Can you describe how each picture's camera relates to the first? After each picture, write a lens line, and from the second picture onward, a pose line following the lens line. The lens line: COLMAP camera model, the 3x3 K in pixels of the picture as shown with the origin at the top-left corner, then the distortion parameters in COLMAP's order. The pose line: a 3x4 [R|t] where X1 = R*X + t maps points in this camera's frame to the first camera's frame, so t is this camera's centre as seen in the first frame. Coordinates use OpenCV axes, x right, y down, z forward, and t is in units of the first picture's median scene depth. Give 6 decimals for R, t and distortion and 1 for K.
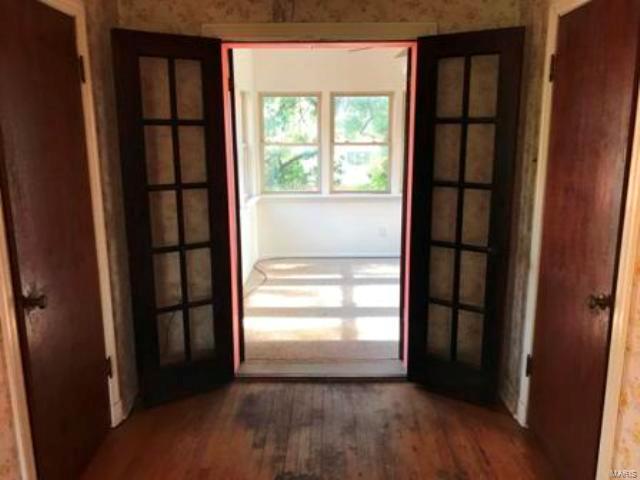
lens RADIAL K [[537.9, 0, 320.5], [0, 537.9, 240.8], [0, 0, 1]] dist [0.036288, -0.010405]
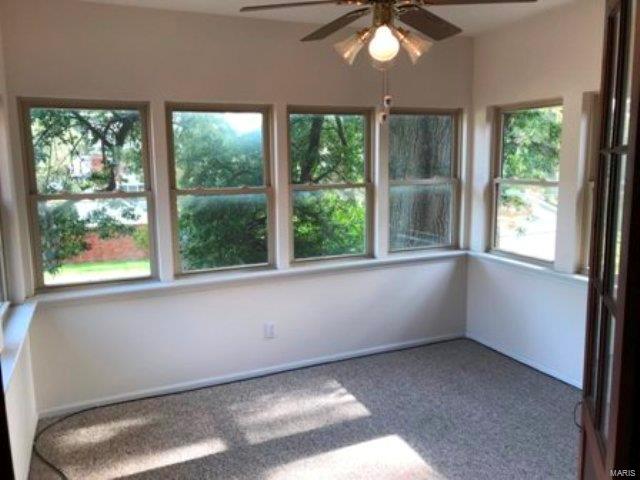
lens RADIAL K [[537.9, 0, 313.7], [0, 537.9, 239.2], [0, 0, 1]] dist [0.036288, -0.010405]
pose [[0.915930, -0.069641, 0.395249, -0.069899], [0.090682, 0.995272, -0.034778, -0.097721], [-0.390959, 0.067696, 0.917915, 0.420302]]
